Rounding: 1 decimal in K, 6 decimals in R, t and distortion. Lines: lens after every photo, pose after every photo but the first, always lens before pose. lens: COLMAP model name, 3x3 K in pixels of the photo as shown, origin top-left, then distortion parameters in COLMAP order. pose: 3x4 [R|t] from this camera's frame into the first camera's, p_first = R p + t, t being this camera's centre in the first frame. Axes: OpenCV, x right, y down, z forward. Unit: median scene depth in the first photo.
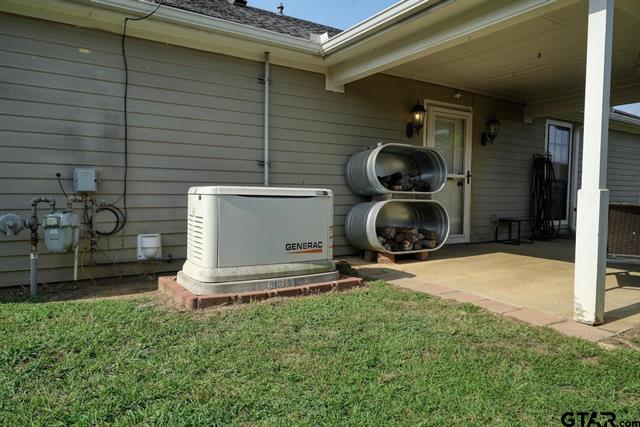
lens RADIAL K [[425.4, 0, 320.0], [0, 425.4, 213.5], [0, 0, 1]] dist [0.000563, -0.000346]
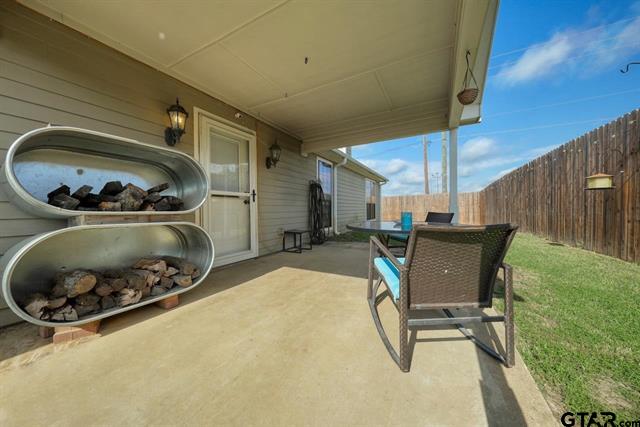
lens RADIAL K [[217.8, 0, 320.0], [0, 217.8, 213.5], [0, 0, 1]] dist [-0.001003, -0.000093]
pose [[0.880620, -0.027745, 0.473010, 0.233923], [0.042918, 0.998851, -0.021313, -0.021835], [-0.471875, 0.039069, 0.880799, 0.441096]]
